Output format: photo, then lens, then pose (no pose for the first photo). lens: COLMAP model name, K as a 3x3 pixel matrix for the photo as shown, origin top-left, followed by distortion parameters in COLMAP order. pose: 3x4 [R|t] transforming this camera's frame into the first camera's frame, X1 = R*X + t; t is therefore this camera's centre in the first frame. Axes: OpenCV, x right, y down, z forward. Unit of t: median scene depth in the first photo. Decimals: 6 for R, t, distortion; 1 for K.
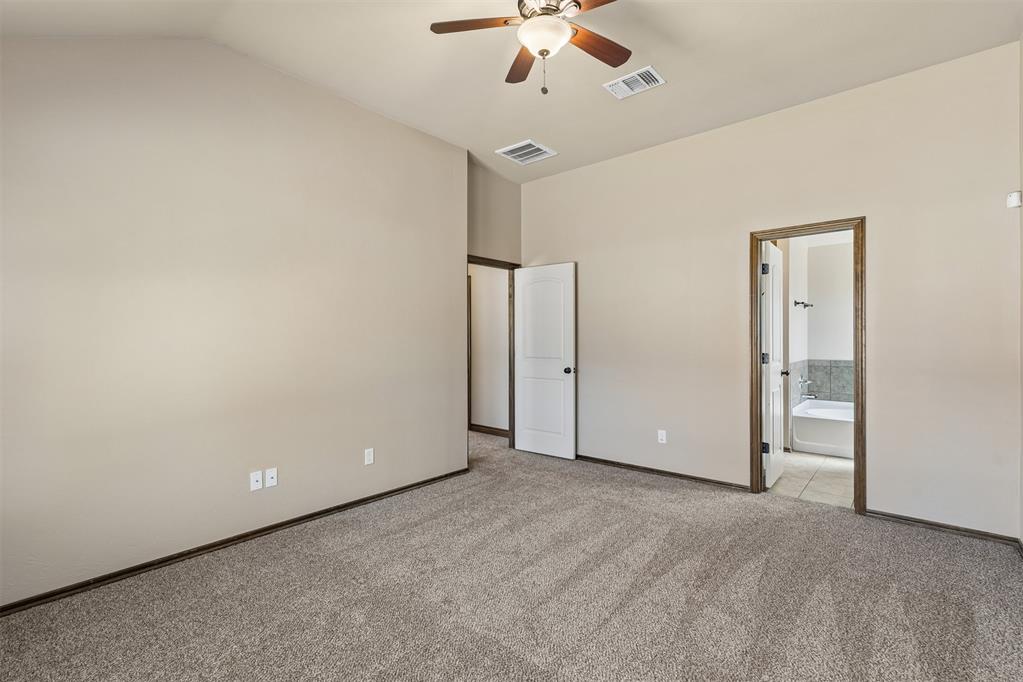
lens RADIAL K [[463.0, 0, 509.4], [0, 463.0, 337.5], [0, 0, 1]] dist [-0.000504, 0.000262]
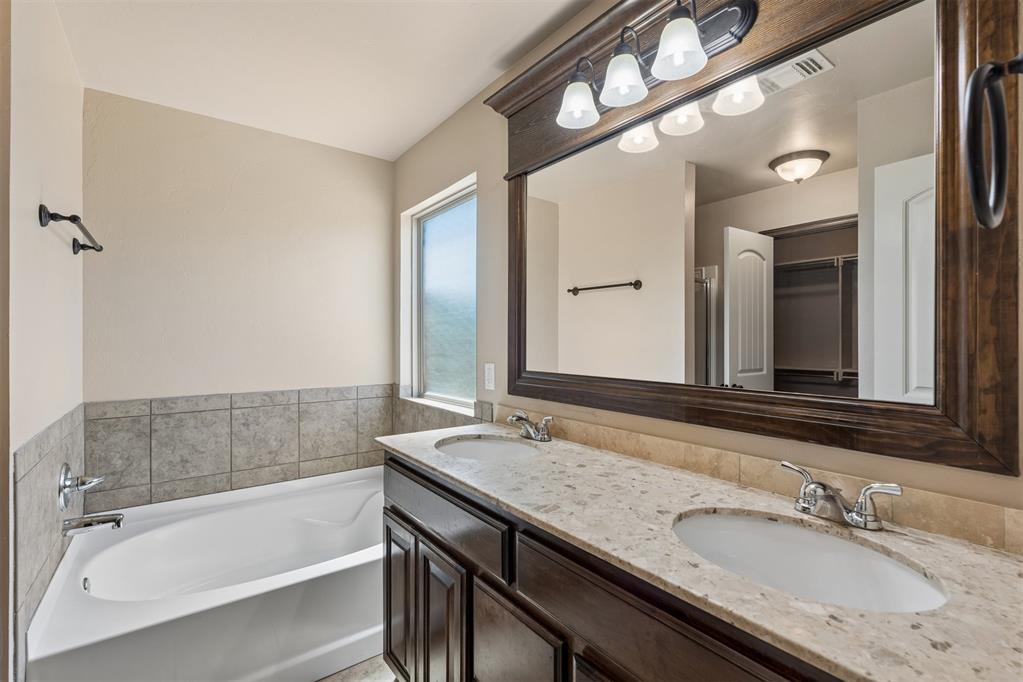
lens RADIAL K [[463.0, 0, 509.4], [0, 463.0, 337.5], [0, 0, 1]] dist [-0.000504, 0.000262]
pose [[0.219863, 0.001155, 0.975530, 0.383130], [0.001940, 0.999997, -0.001621, -0.001673], [-0.975529, 0.002249, 0.219860, 0.624055]]
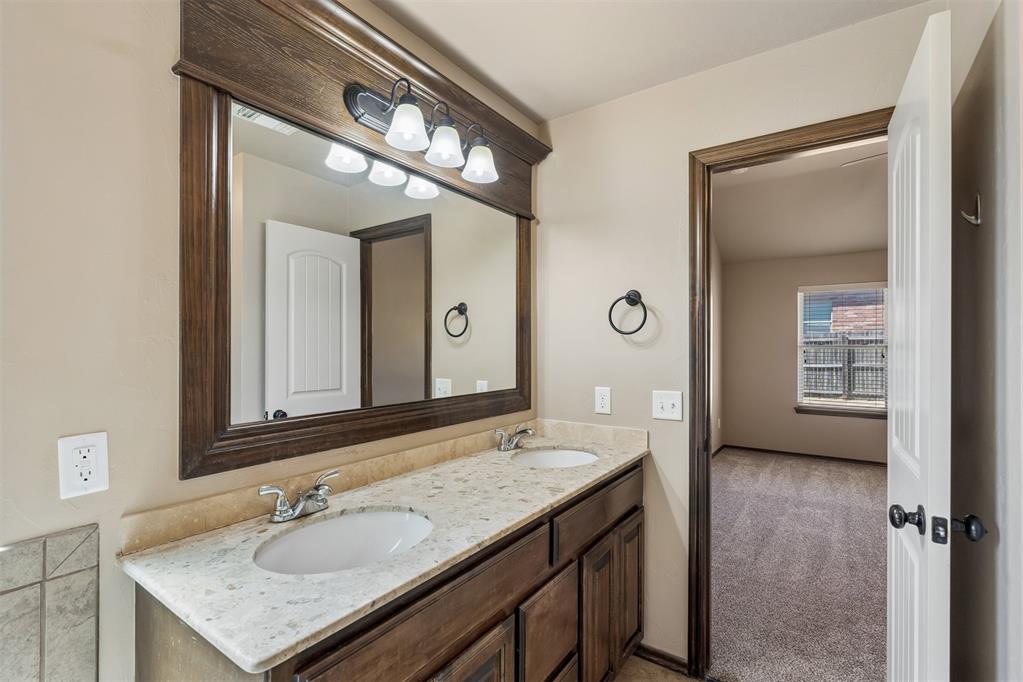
lens RADIAL K [[468.5, 0, 511.5], [0, 468.5, 341.0], [0, 0, 1]] dist [-0.001227, -0.000098]
pose [[-0.994828, -0.002554, -0.101540, 1.049018], [-0.001560, 0.999950, -0.009864, -0.034744], [0.101560, -0.009654, -0.994783, 1.425699]]
